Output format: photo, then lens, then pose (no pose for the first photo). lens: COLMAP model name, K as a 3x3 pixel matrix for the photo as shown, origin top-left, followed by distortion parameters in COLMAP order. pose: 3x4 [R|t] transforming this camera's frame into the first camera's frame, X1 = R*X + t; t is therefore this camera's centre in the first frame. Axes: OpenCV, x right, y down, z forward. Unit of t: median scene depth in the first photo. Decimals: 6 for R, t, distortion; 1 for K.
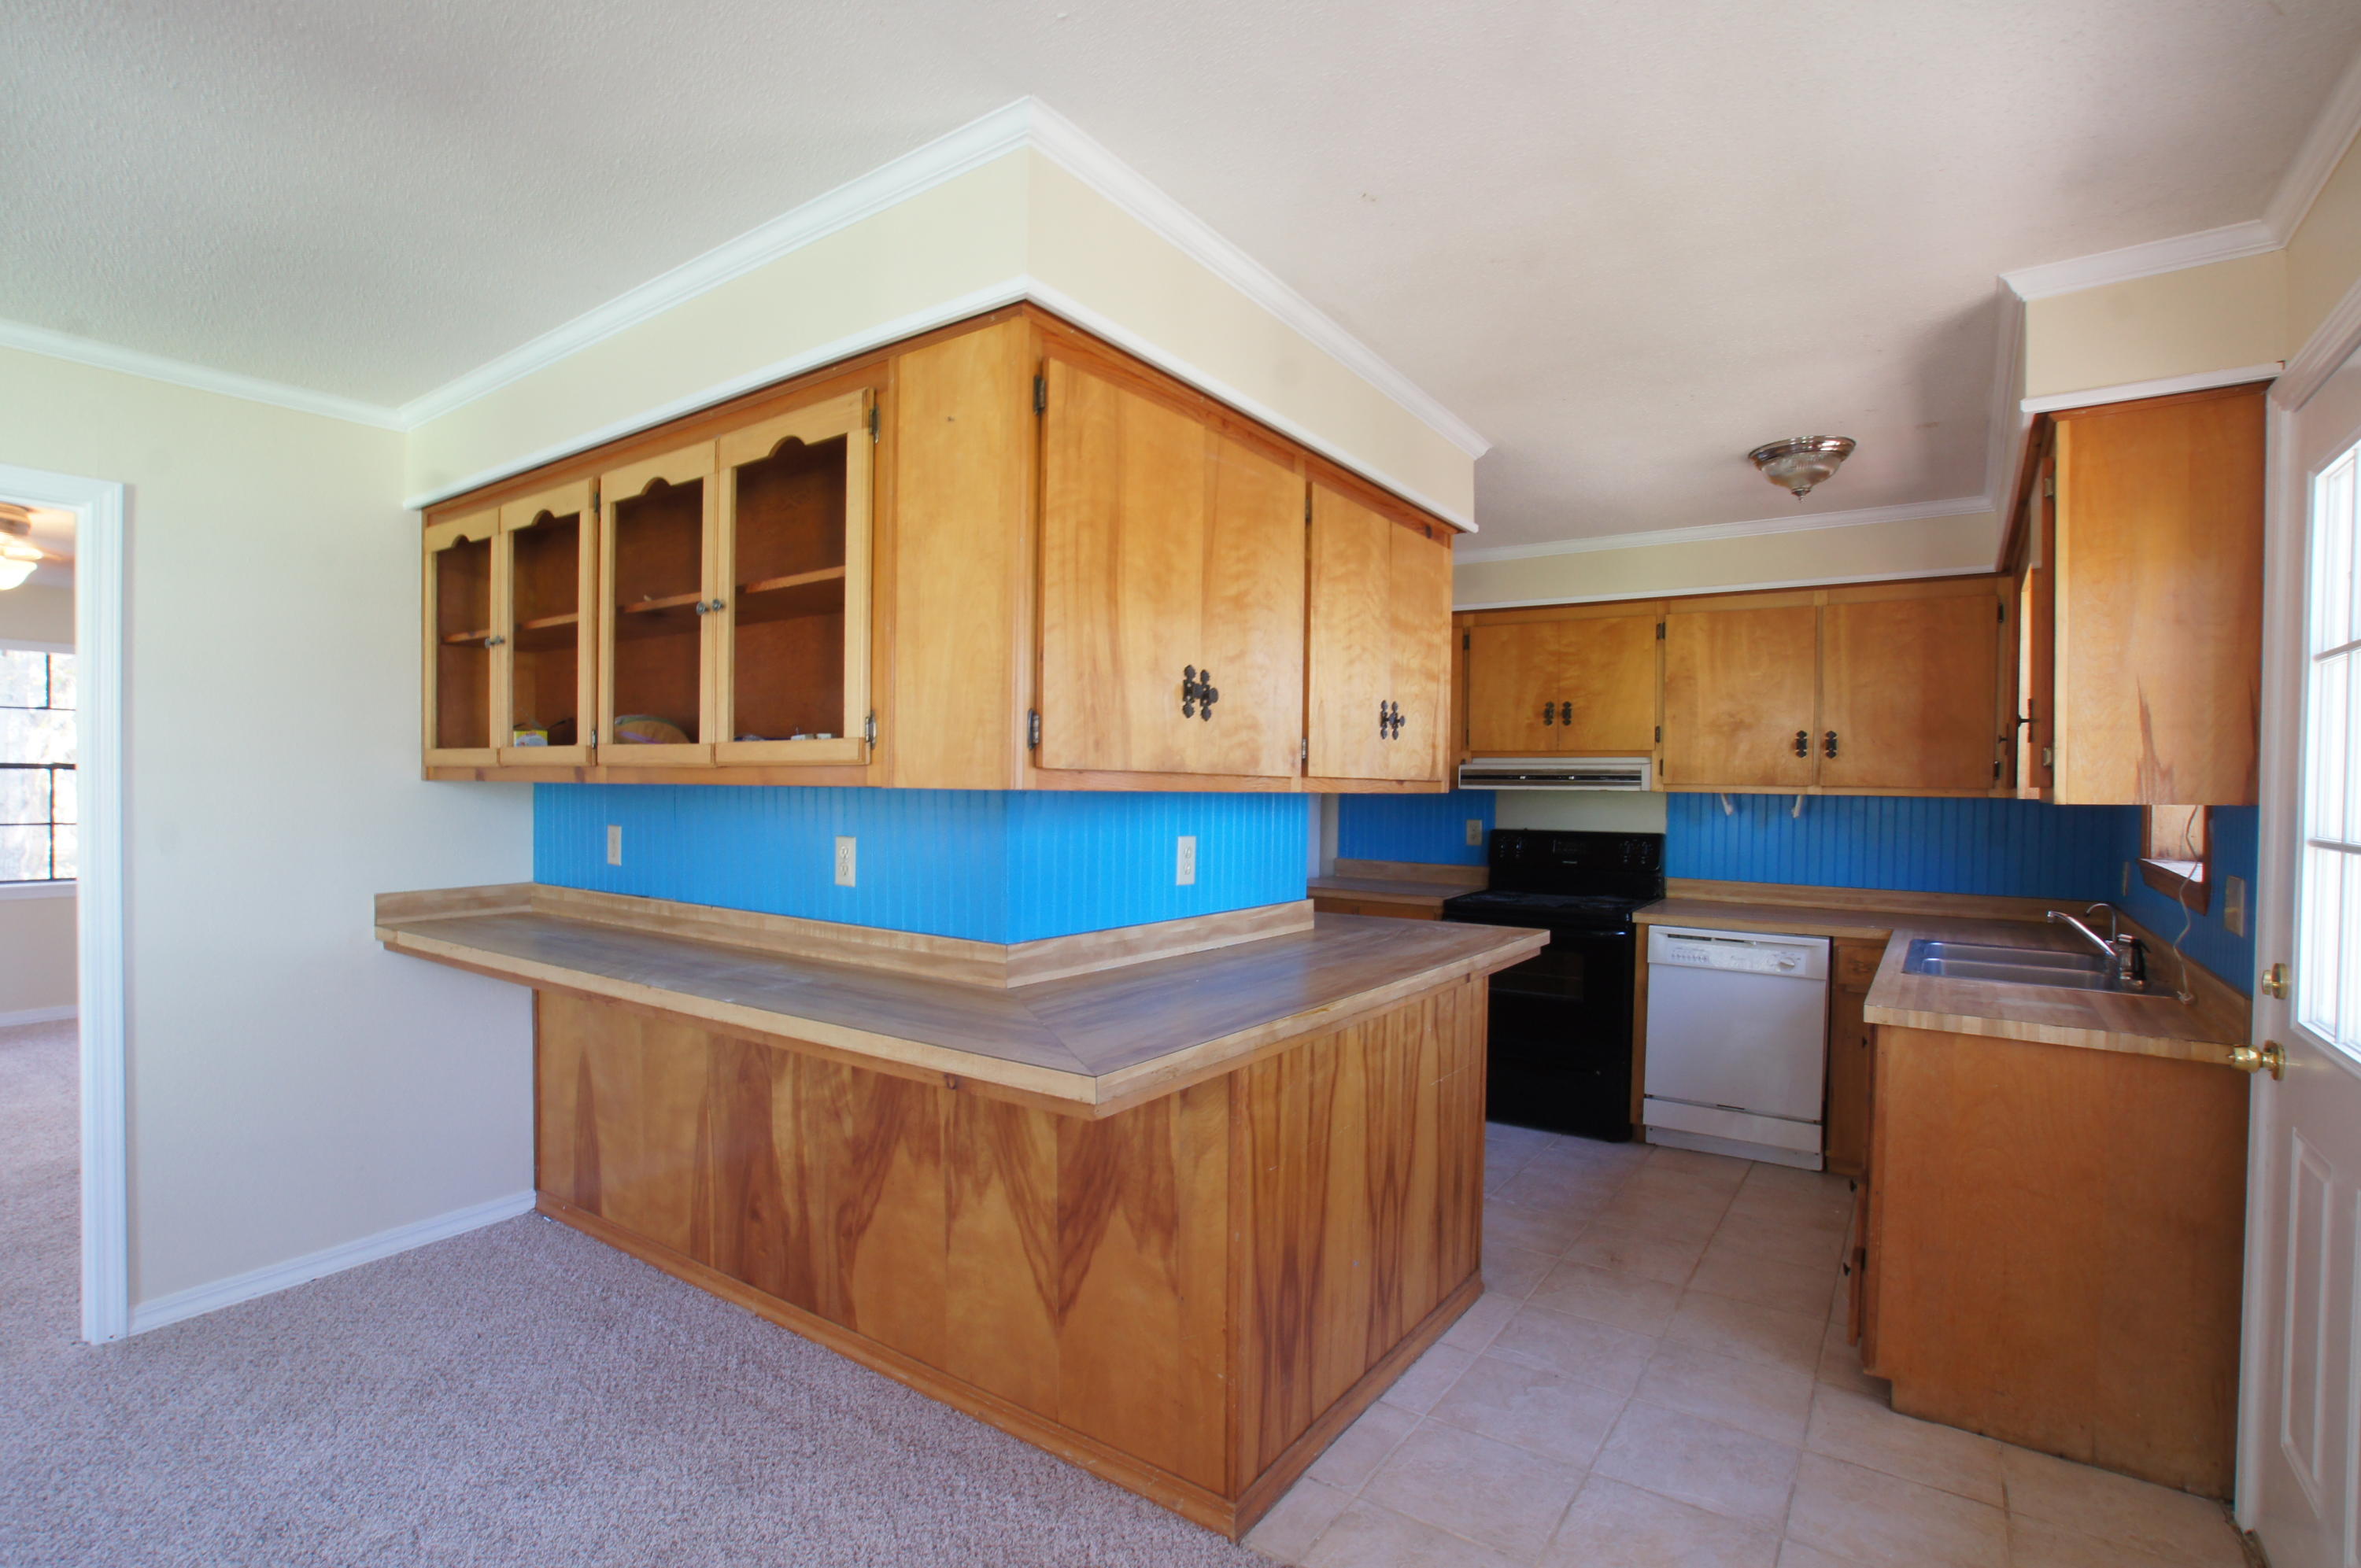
lens RADIAL K [[1136.6, 0, 1115.0], [0, 1136.6, 814.3], [0, 0, 1]] dist [-0.050064, 0.020821]
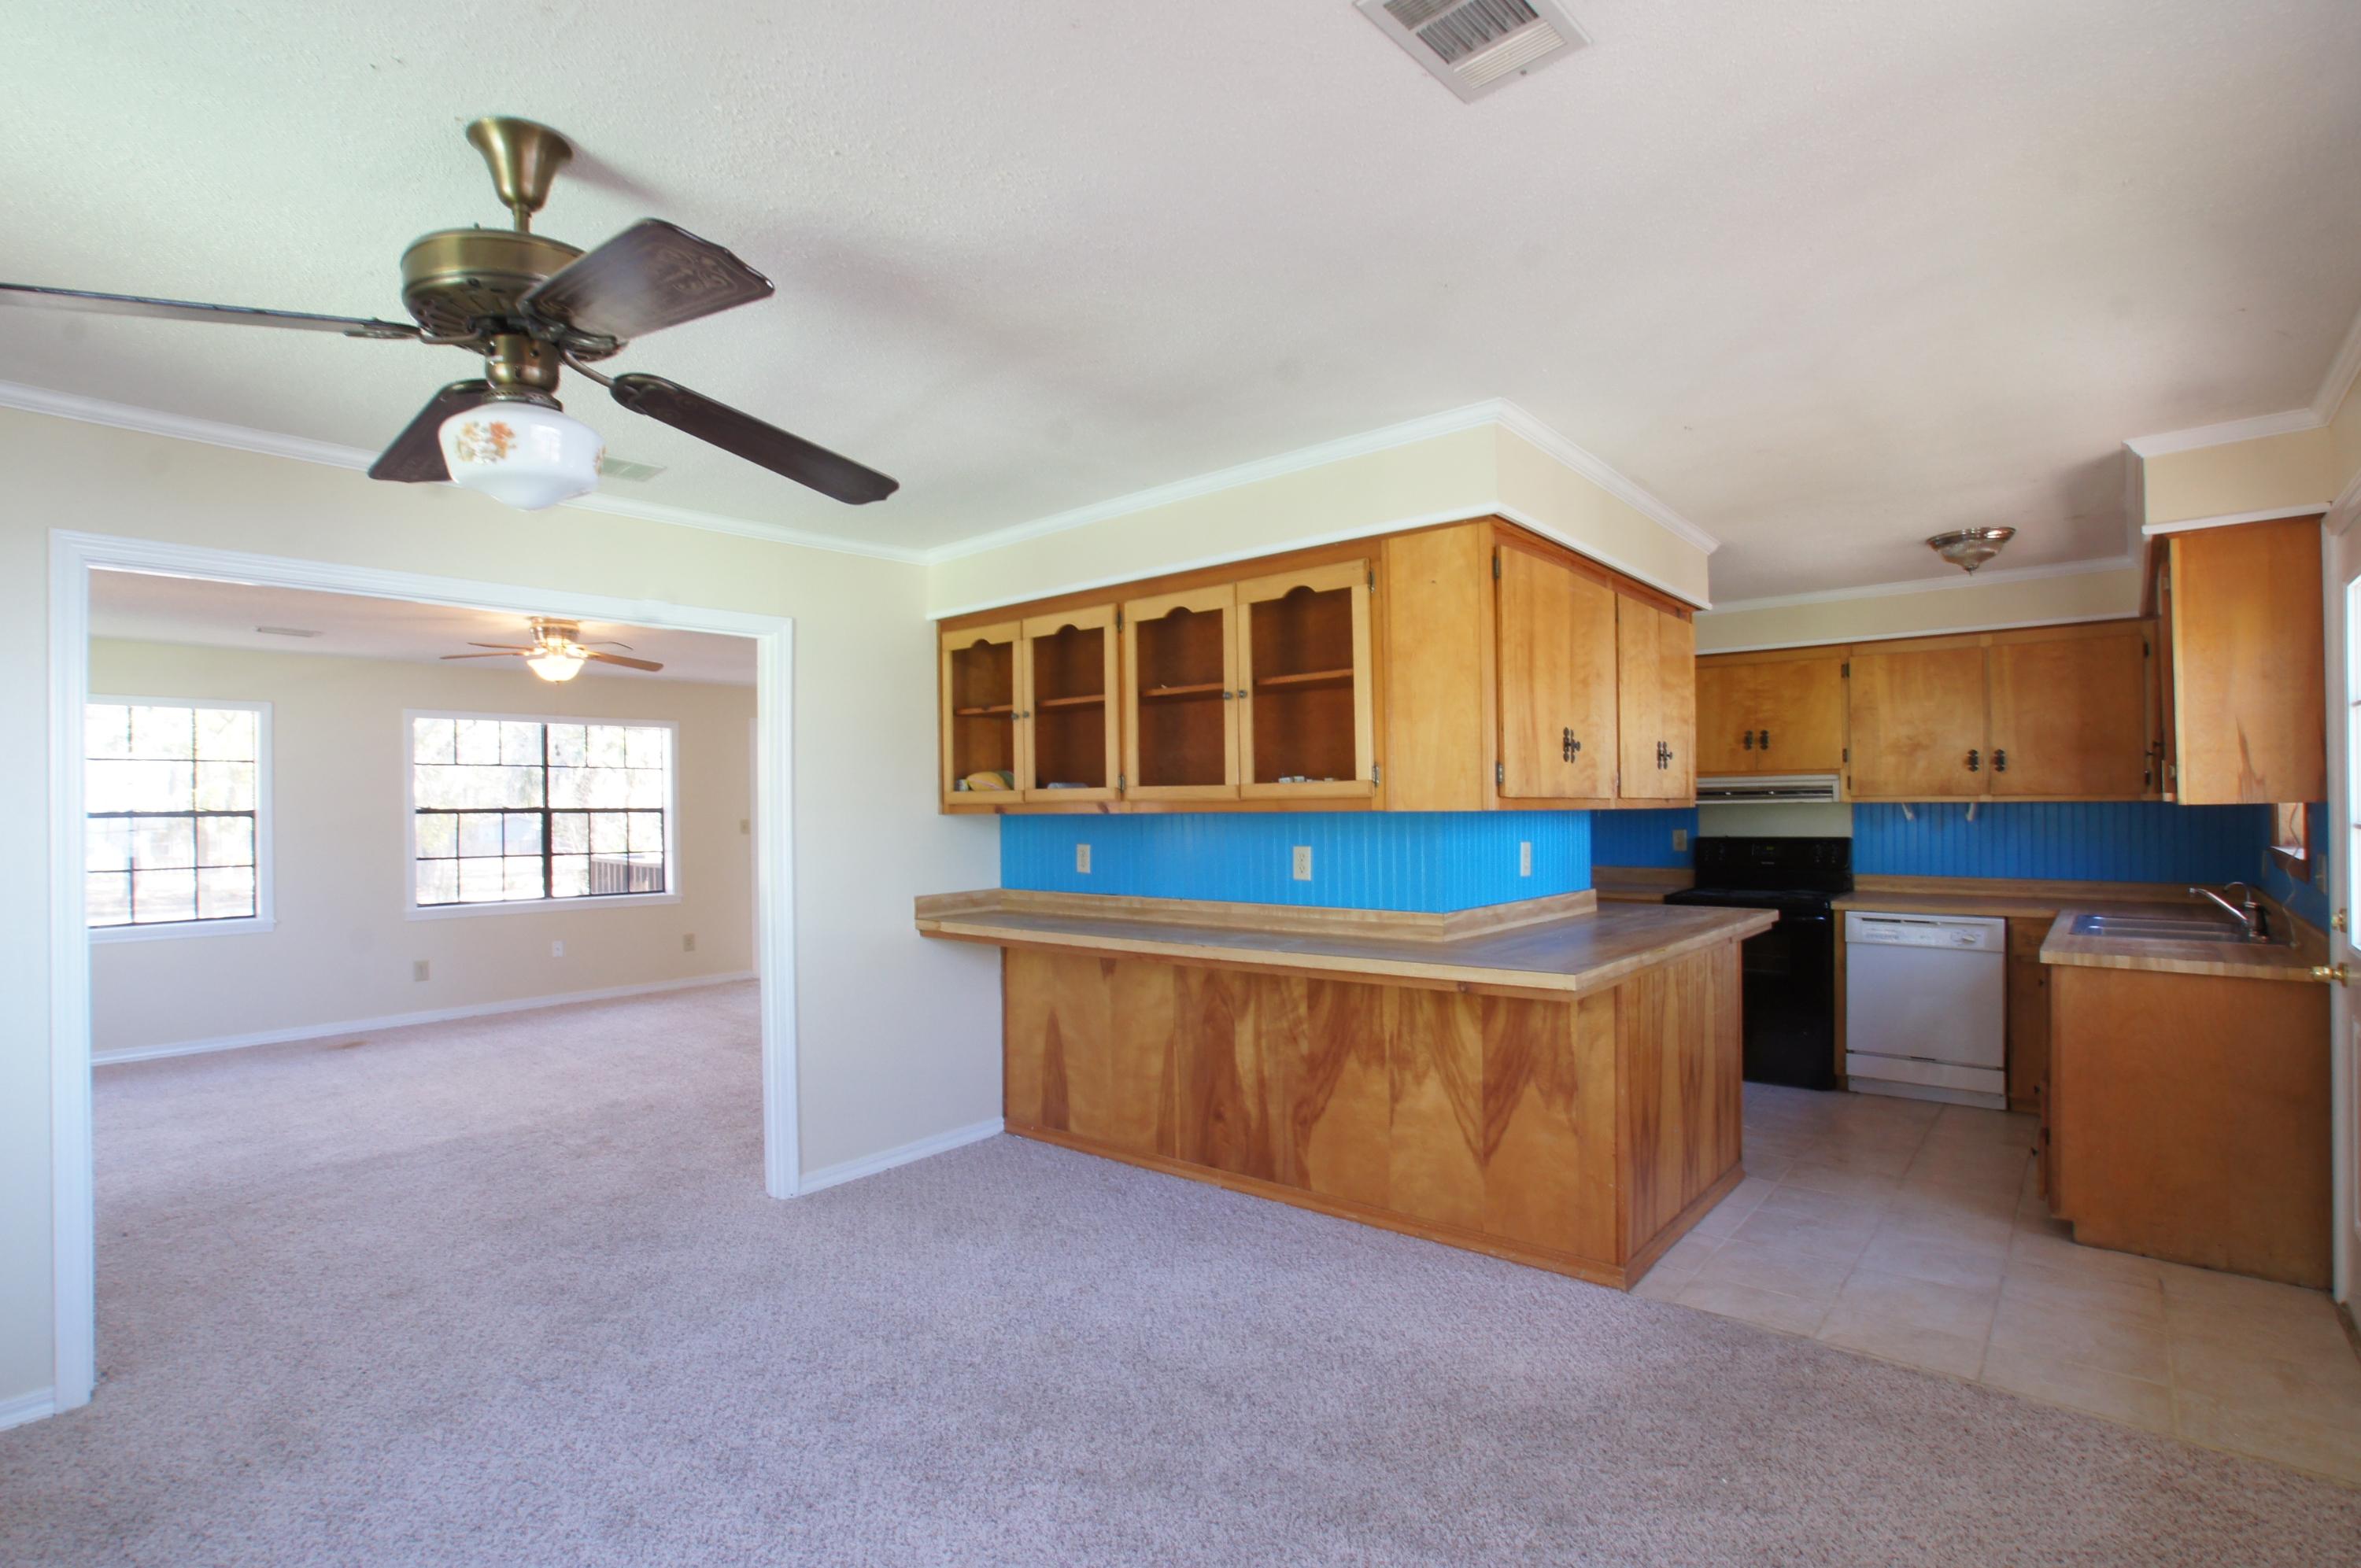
lens RADIAL K [[1136.6, 0, 1112.7], [0, 1136.6, 816.5], [0, 0, 1]] dist [-0.050064, 0.020821]
pose [[0.995285, -0.022222, -0.094412, -0.340975], [0.020247, 0.999557, -0.021824, 0.008430], [0.094856, 0.019810, 0.995294, -0.483218]]
